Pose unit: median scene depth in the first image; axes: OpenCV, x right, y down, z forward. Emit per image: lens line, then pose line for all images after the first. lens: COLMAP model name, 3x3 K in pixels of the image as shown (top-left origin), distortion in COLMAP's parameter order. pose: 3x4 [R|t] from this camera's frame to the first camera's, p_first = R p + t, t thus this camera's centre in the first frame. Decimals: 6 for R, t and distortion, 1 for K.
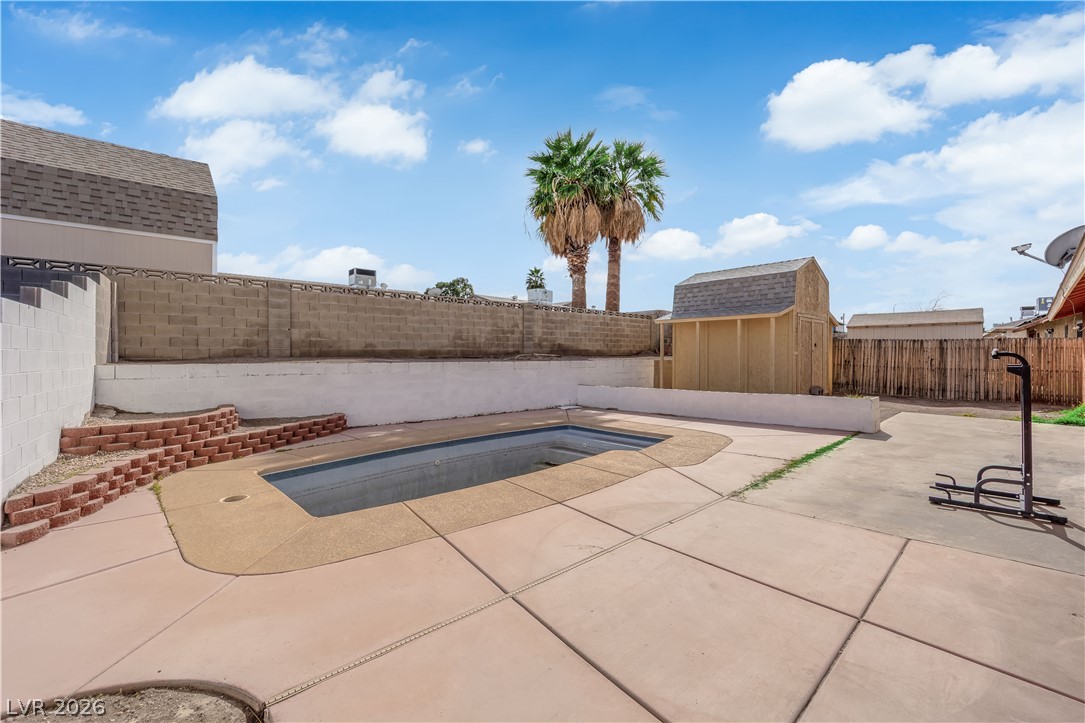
lens RADIAL K [[455.5, 0, 541.1], [0, 455.5, 356.6], [0, 0, 1]] dist [-0.000642, -0.000010]
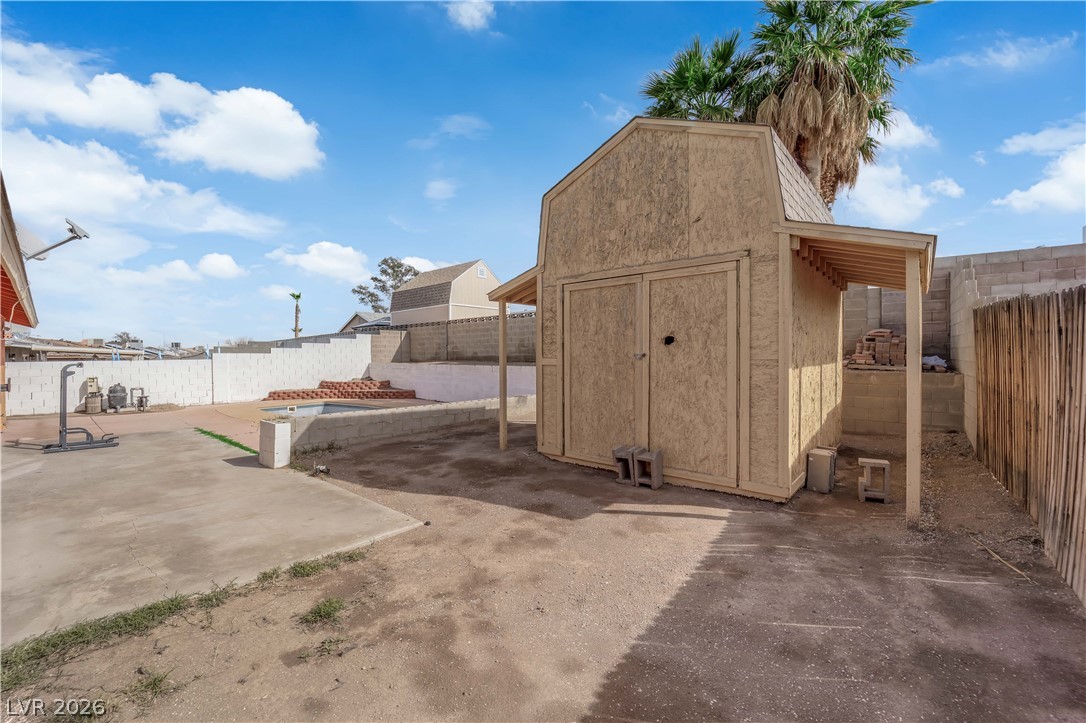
lens RADIAL K [[434.4, 0, 539.3], [0, 434.4, 360.4], [0, 0, 1]] dist [-0.013892, -0.002350]
pose [[0.093881, 0.012017, -0.995511, 1.275055], [0.000585, 0.999926, 0.012125, -0.019663], [0.995583, -0.001721, 0.093867, 1.200491]]
